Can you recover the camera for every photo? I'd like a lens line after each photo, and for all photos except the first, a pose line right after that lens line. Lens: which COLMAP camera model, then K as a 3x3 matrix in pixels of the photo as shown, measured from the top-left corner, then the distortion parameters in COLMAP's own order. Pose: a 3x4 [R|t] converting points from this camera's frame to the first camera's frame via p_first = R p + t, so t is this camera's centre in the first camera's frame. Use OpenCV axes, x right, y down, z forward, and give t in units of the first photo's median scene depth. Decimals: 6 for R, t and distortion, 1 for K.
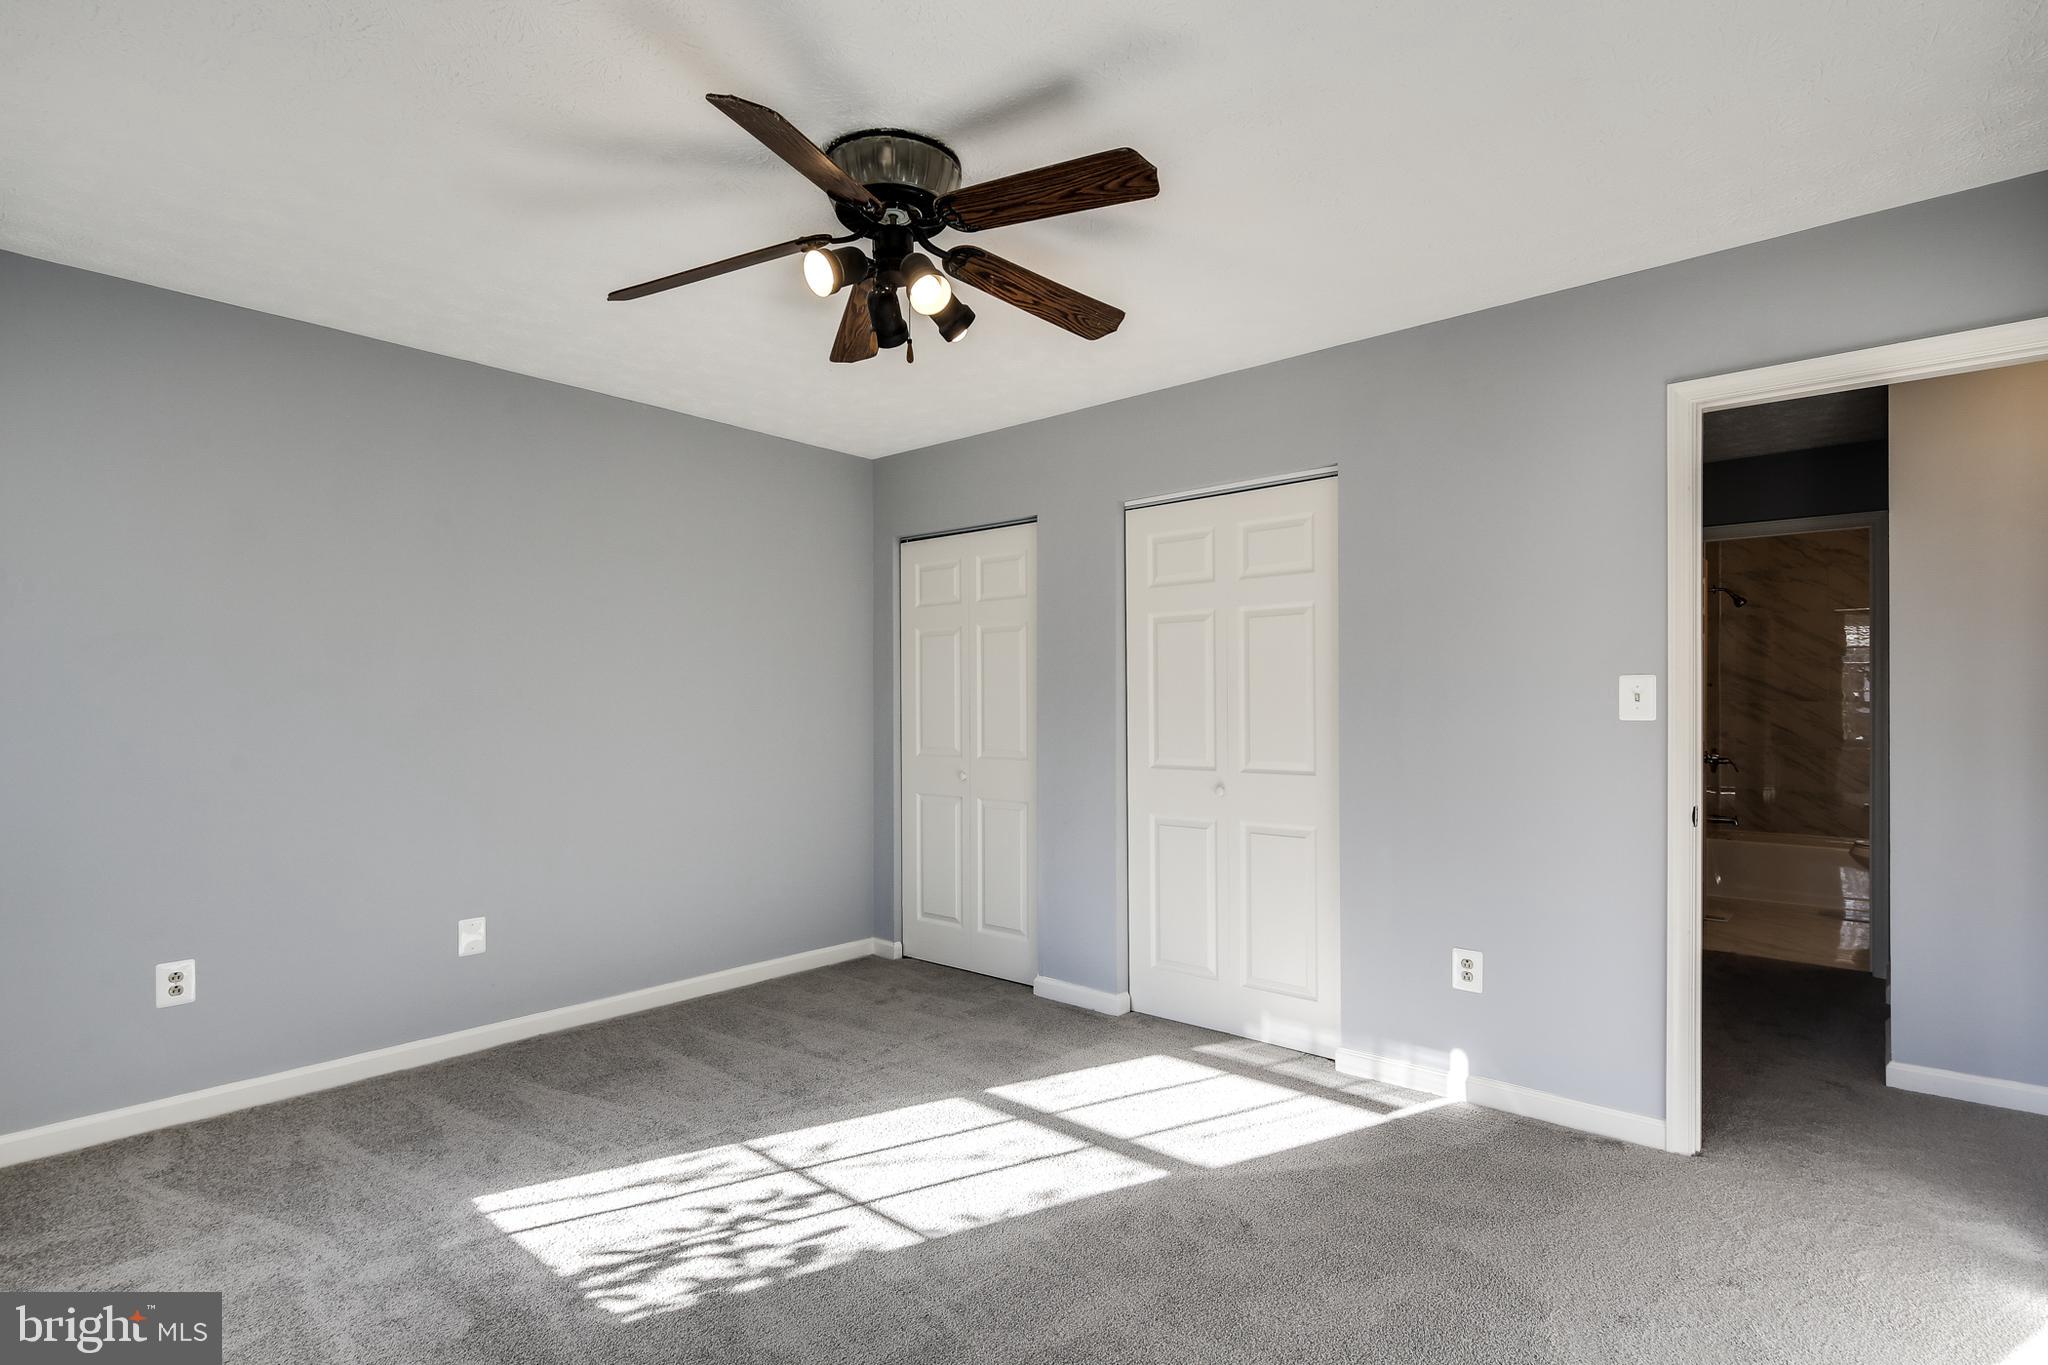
lens RADIAL K [[1003.2, 0, 1008.8], [0, 1003.2, 694.4], [0, 0, 1]] dist [0.007821, 0.000881]
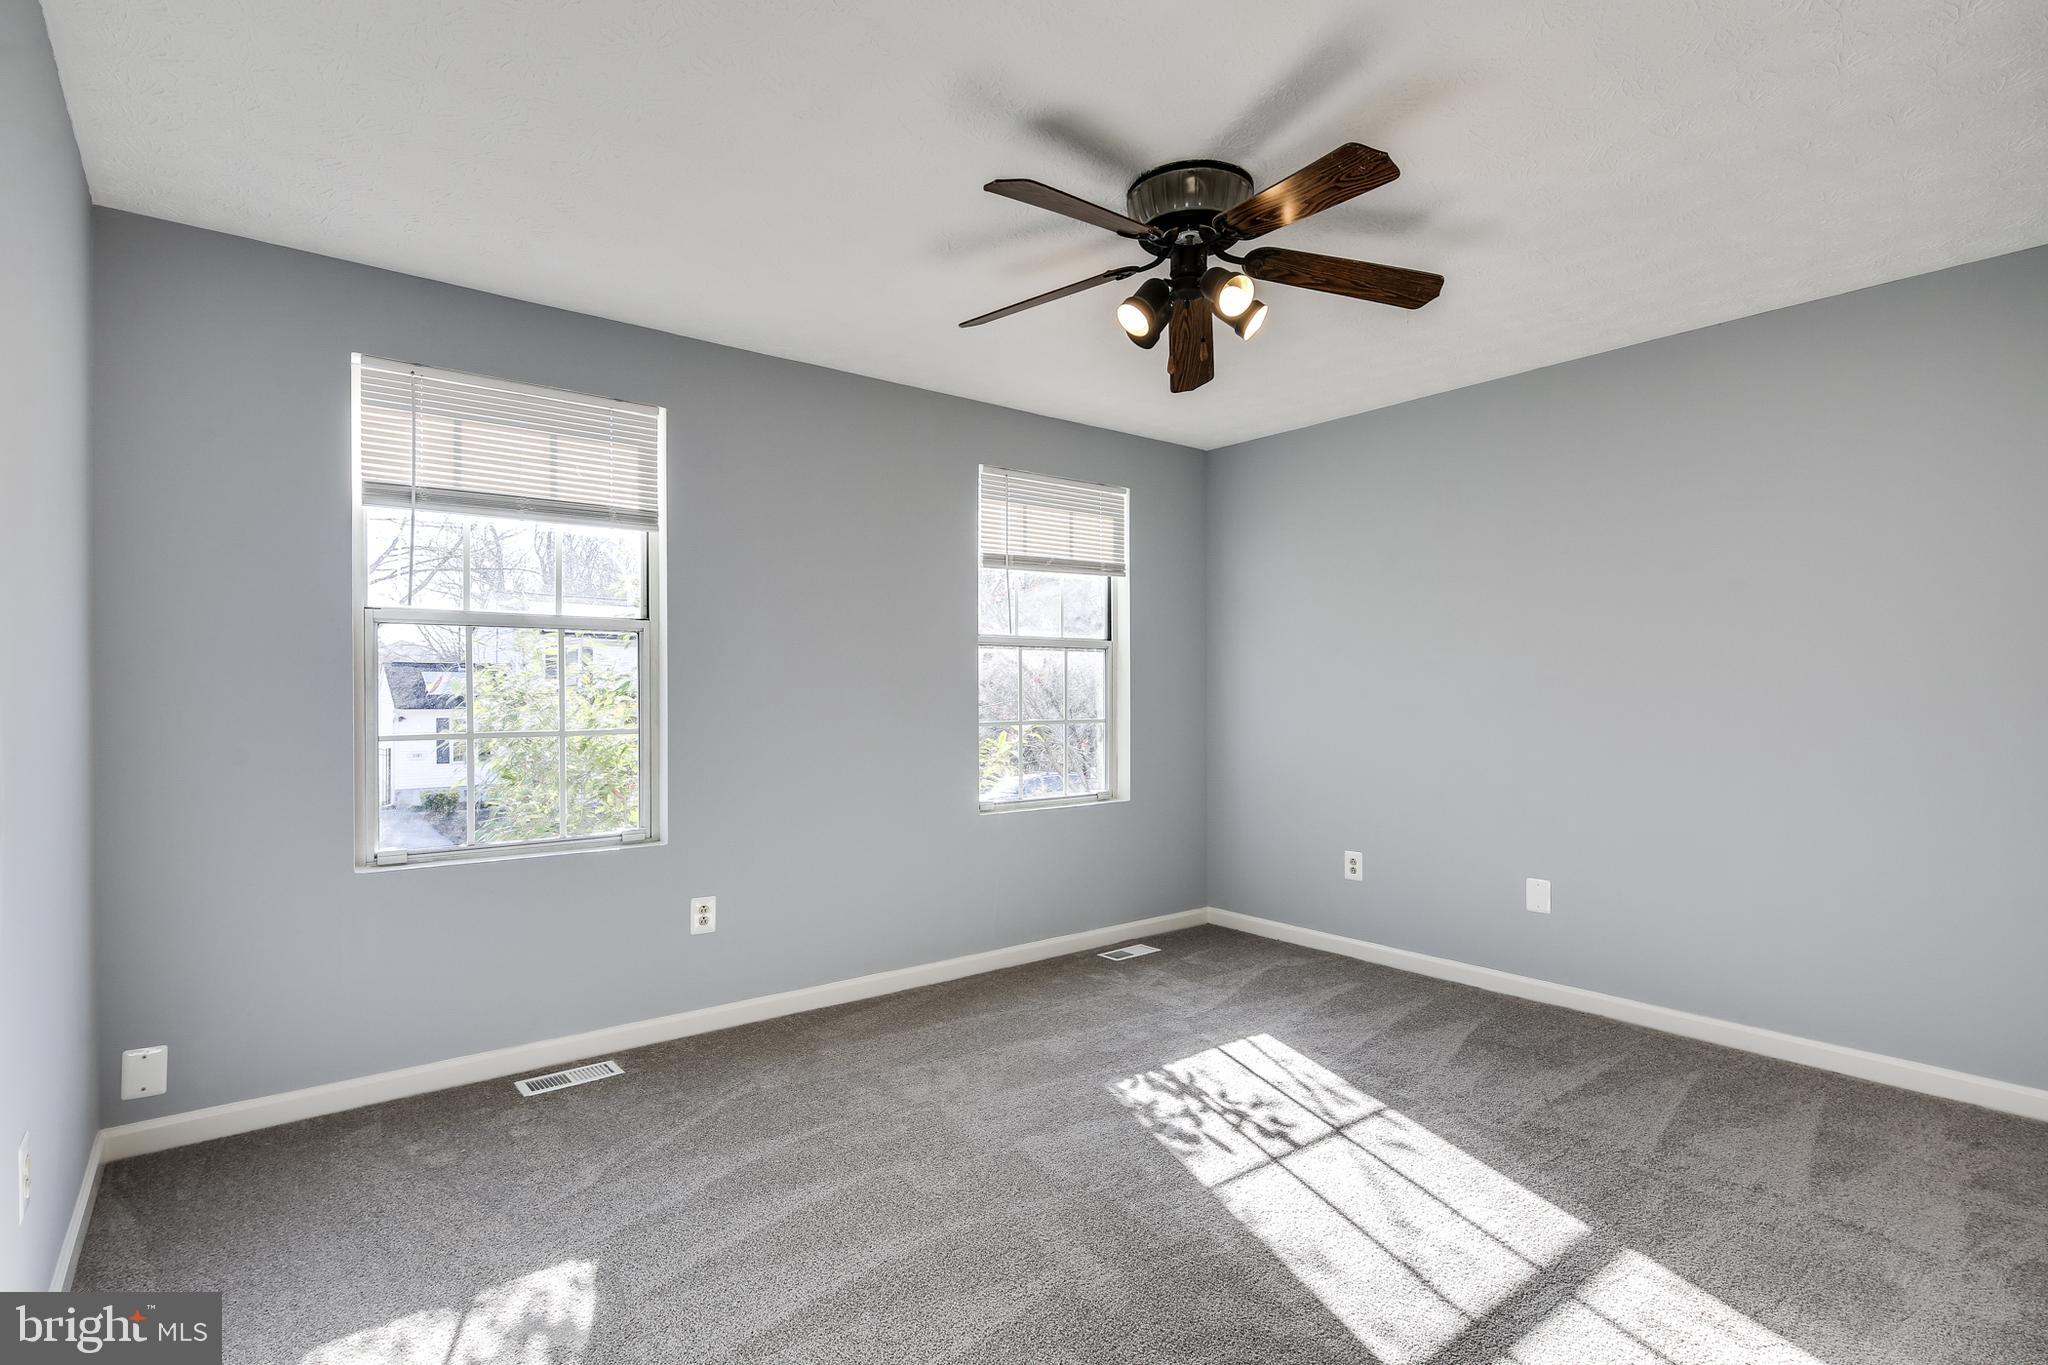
lens RADIAL K [[1003.2, 0, 1015.0], [0, 1003.2, 688.2], [0, 0, 1]] dist [0.007821, 0.000881]
pose [[-0.176997, -0.000240, -0.984211, 0.850818], [0.013433, 0.999906, -0.002659, 0.015252], [0.984120, -0.013692, -0.176978, 0.849765]]
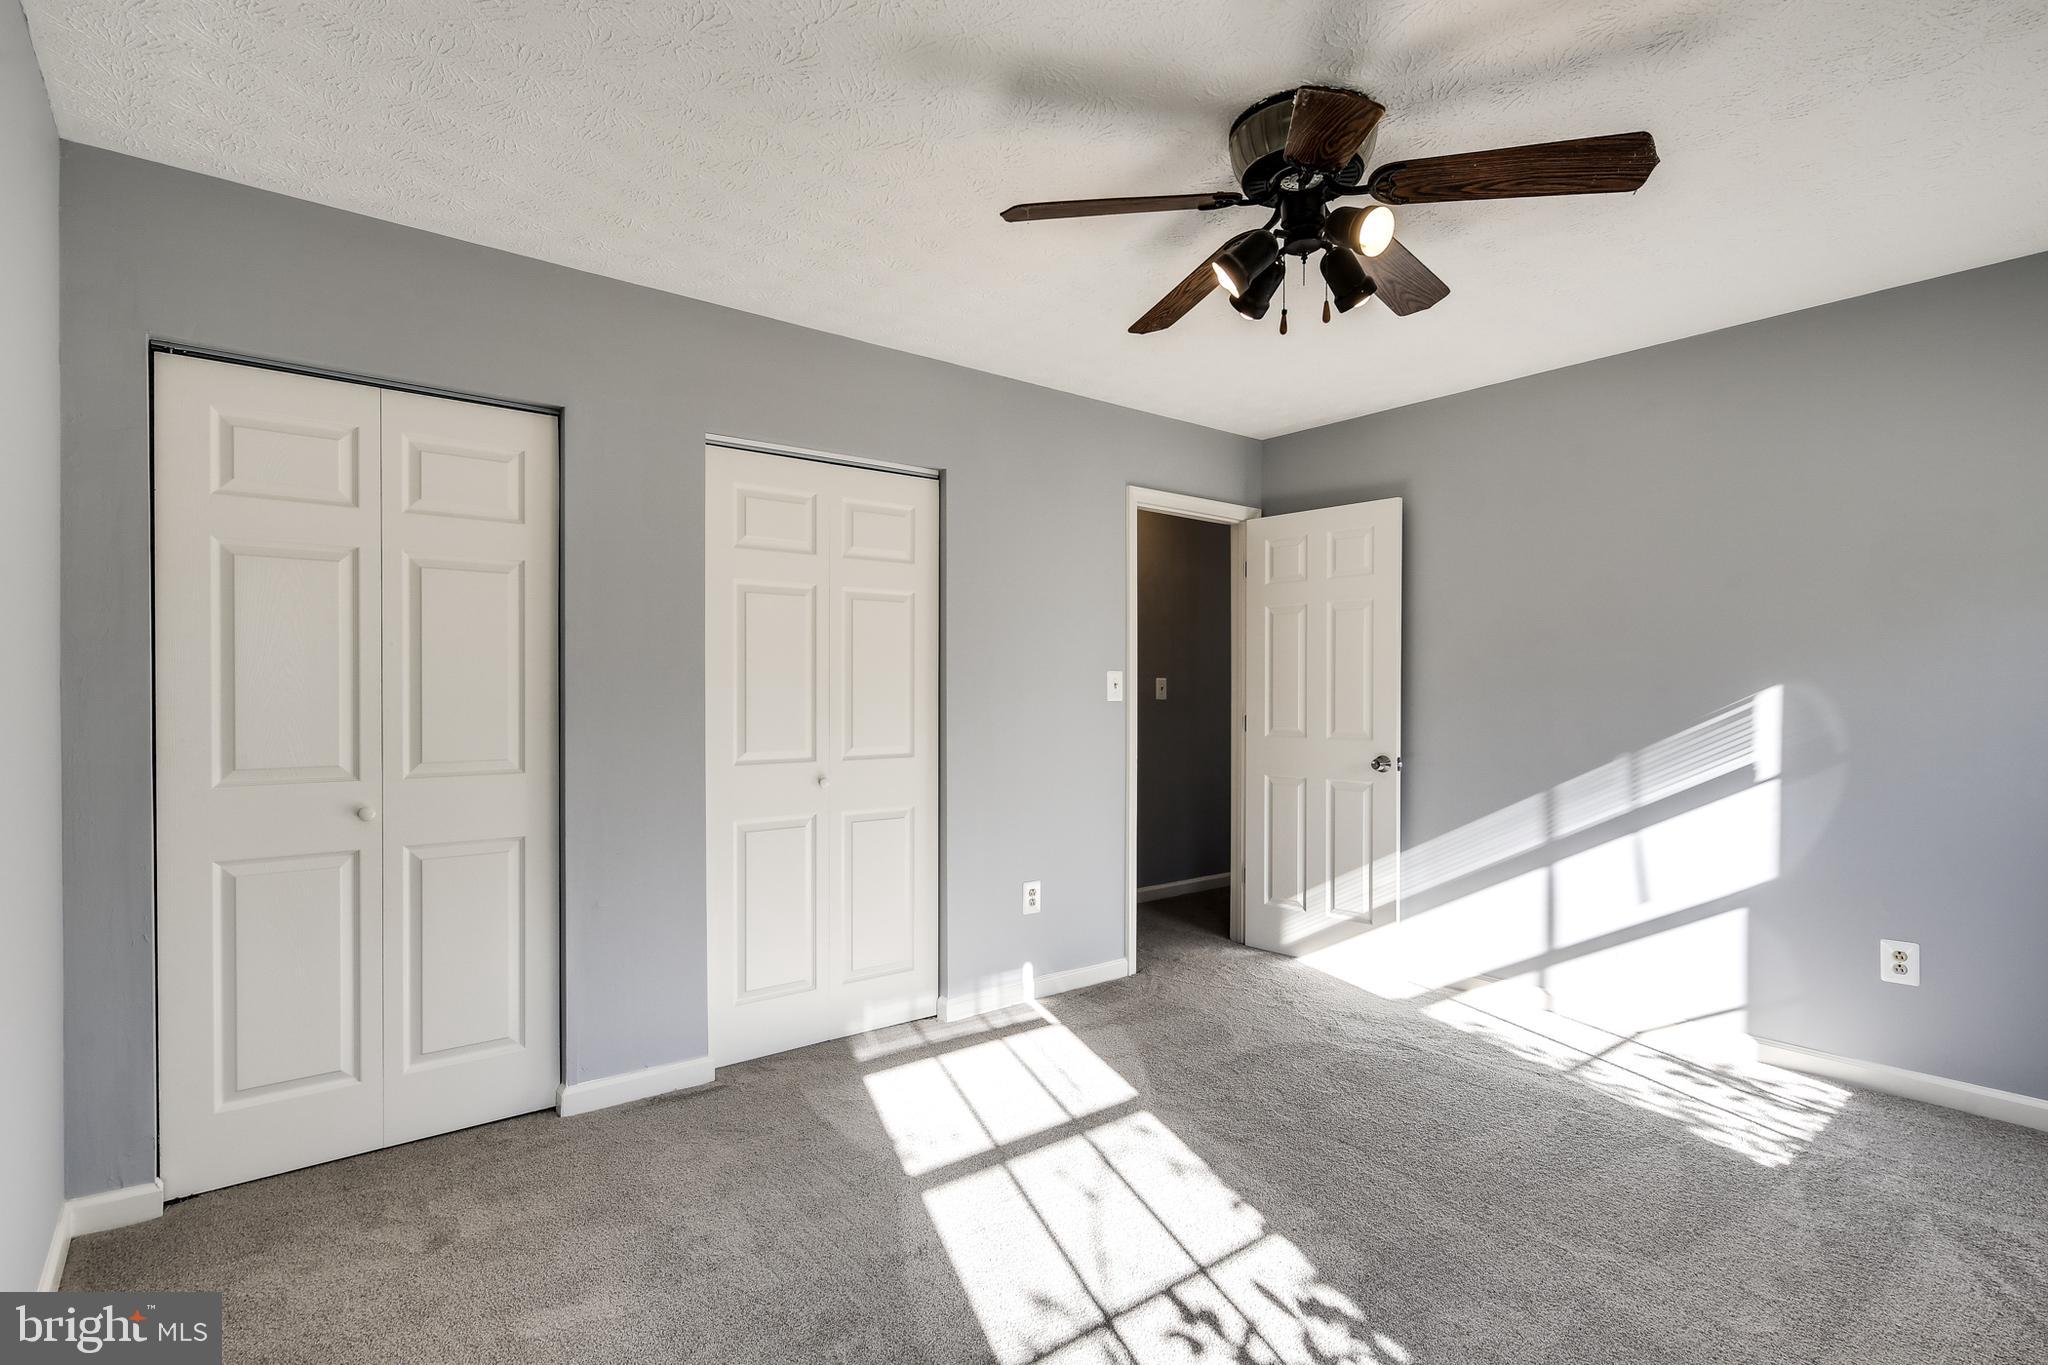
lens RADIAL K [[1003.2, 0, 1016.9], [0, 1003.2, 687.2], [0, 0, 1]] dist [0.007821, 0.000881]
pose [[0.173459, 0.005304, 0.984827, -0.938626], [-0.011801, 0.999925, -0.003307, 0.012667], [-0.984770, -0.011049, 0.173508, 0.929509]]
